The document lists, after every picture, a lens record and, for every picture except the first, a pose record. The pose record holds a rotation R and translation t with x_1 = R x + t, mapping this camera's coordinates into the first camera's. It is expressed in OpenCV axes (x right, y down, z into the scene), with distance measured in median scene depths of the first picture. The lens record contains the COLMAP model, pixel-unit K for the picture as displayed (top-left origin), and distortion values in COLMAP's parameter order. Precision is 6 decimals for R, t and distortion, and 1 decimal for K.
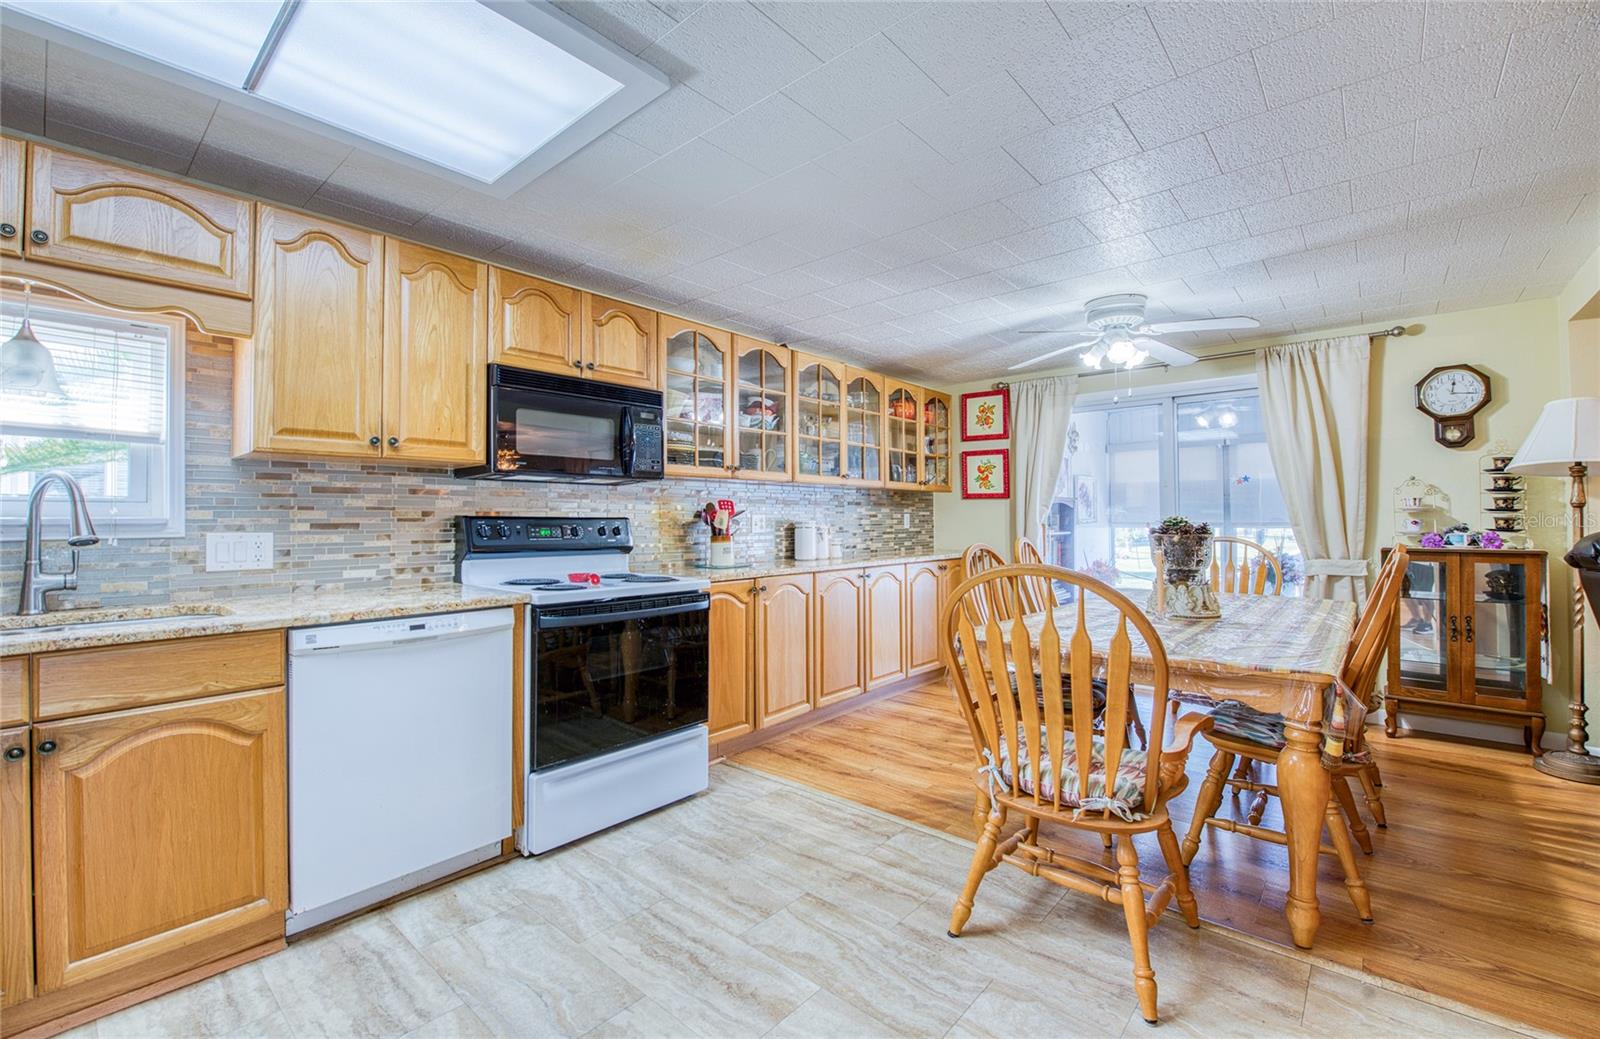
lens RADIAL K [[667.7, 0, 808.1], [0, 667.7, 507.9], [0, 0, 1]] dist [-0.008727, -0.002386]
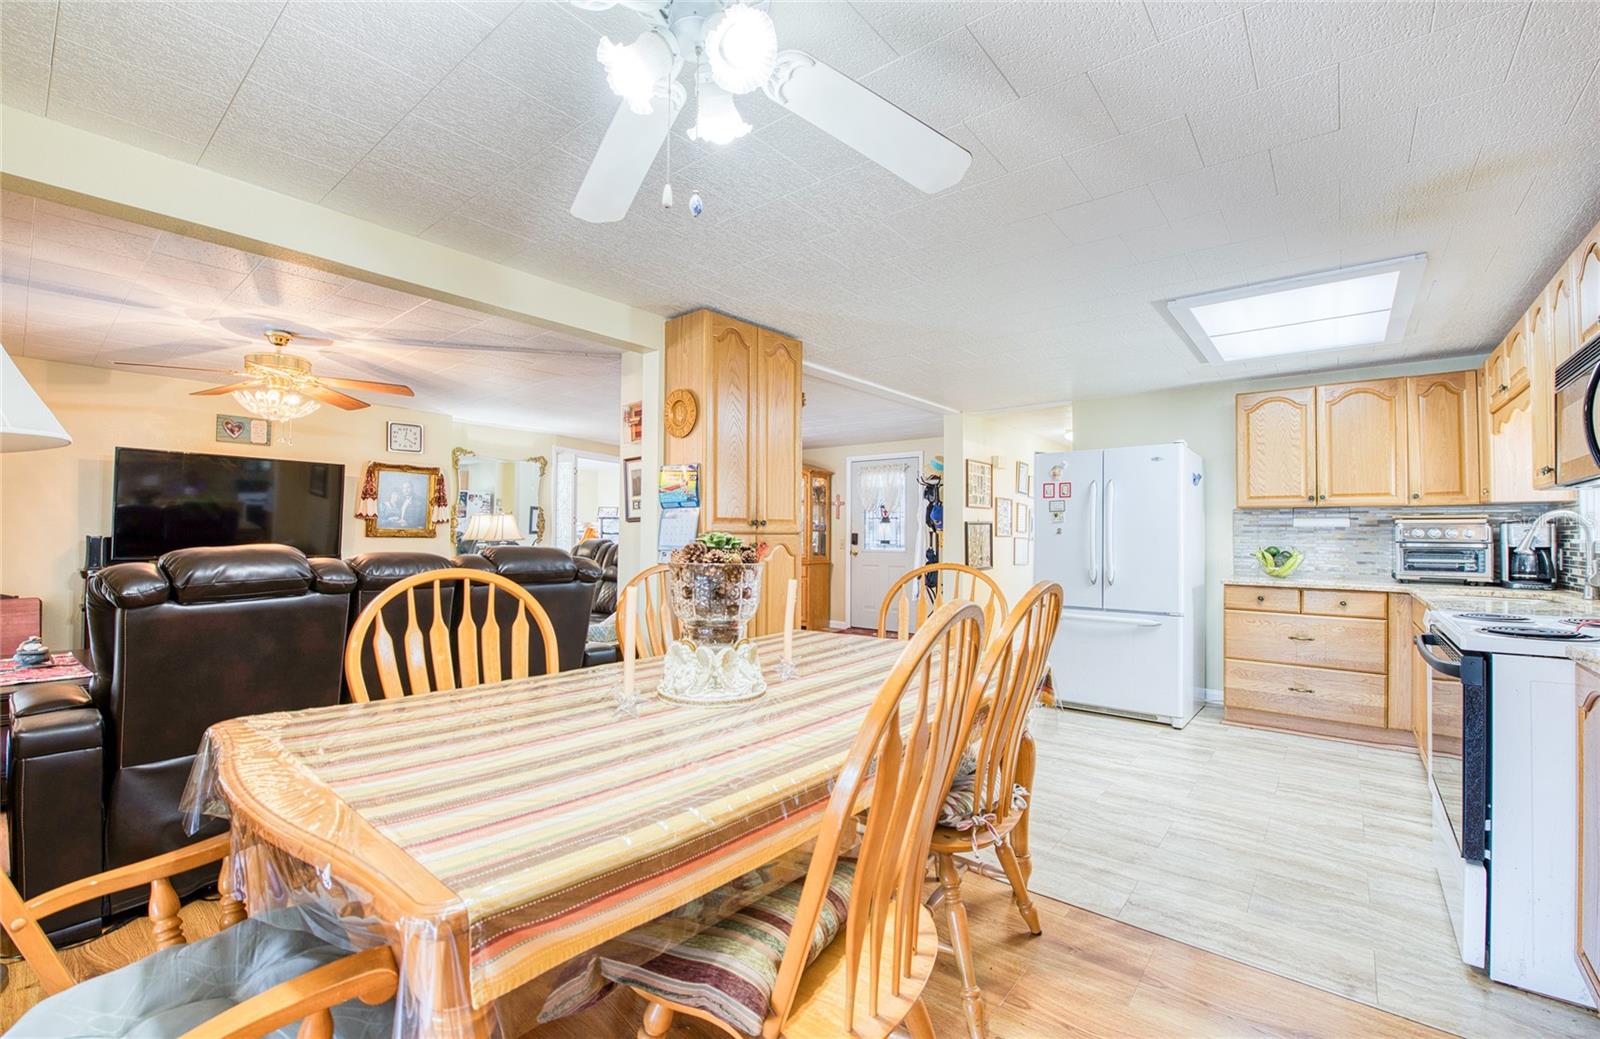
lens RADIAL K [[667.7, 0, 783.0], [0, 667.7, 531.5], [0, 0, 1]] dist [-0.008727, -0.002386]
pose [[-0.999967, -0.004688, -0.006594, 0.506707], [-0.004556, 0.999792, -0.019879, 0.021964], [0.006686, -0.019848, -0.999781, 1.628217]]
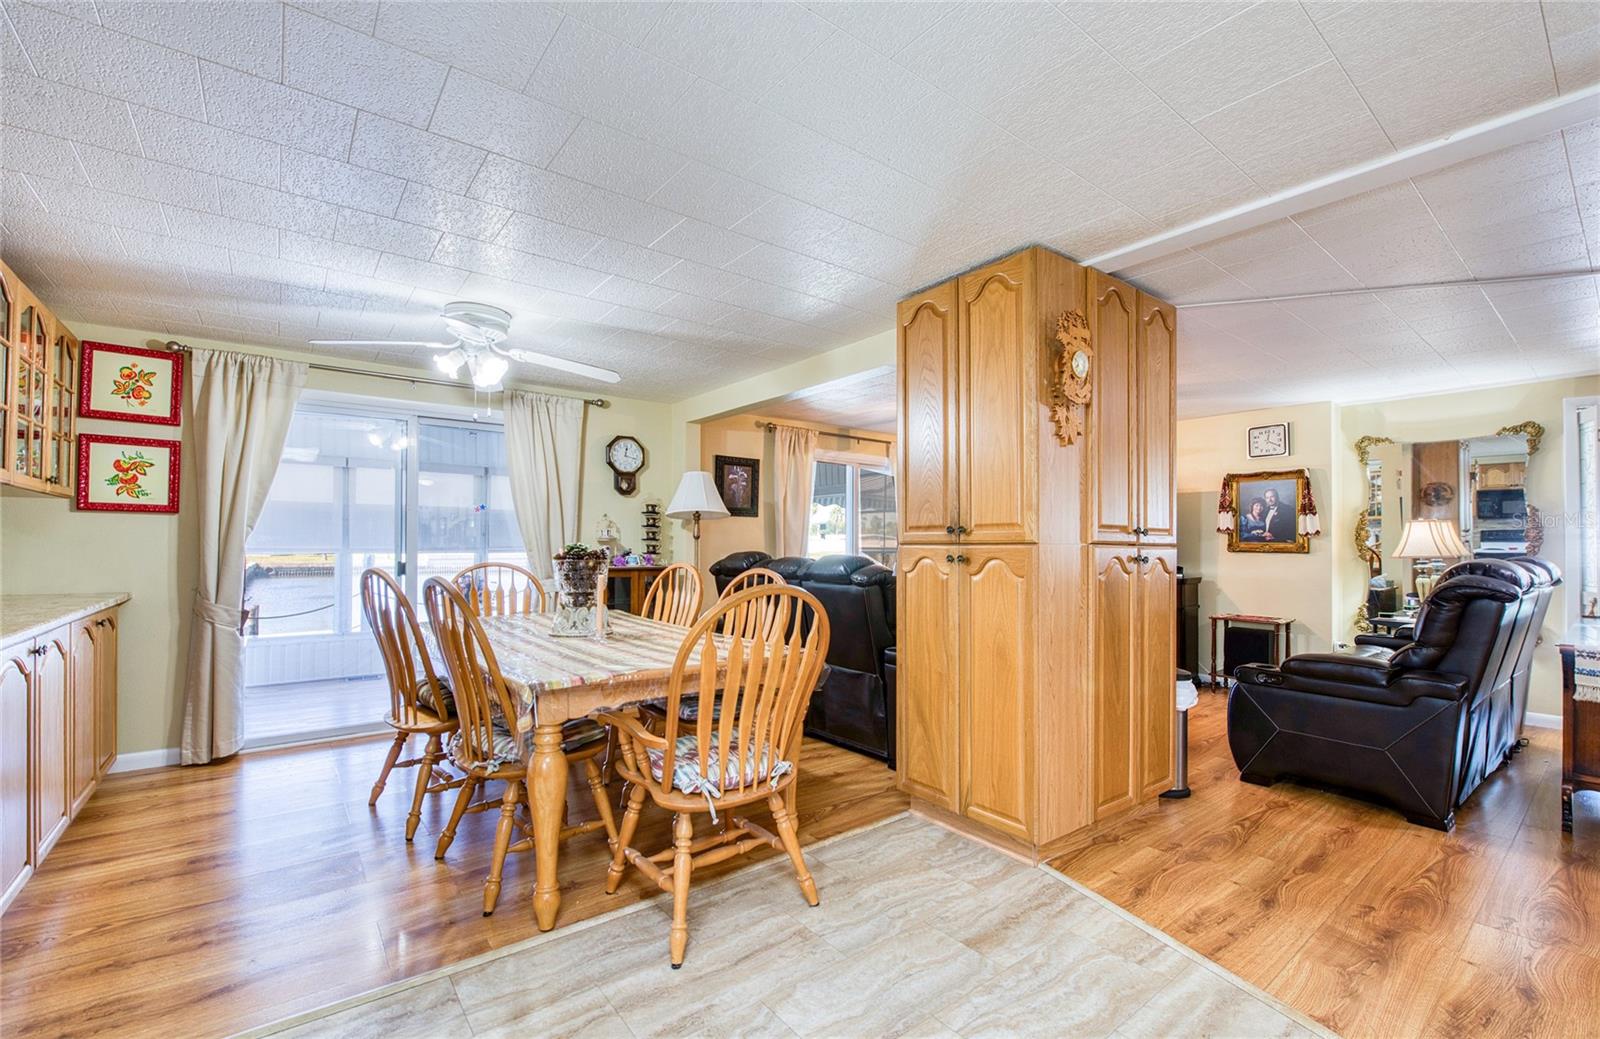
lens RADIAL K [[667.7, 0, 791.4], [0, 667.7, 539.7], [0, 0, 1]] dist [-0.008727, -0.002386]
pose [[0.219705, 0.010763, 0.975507, -0.419324], [-0.020190, 0.999775, -0.006484, 0.008149], [-0.975357, -0.018271, 0.219873, 0.442635]]
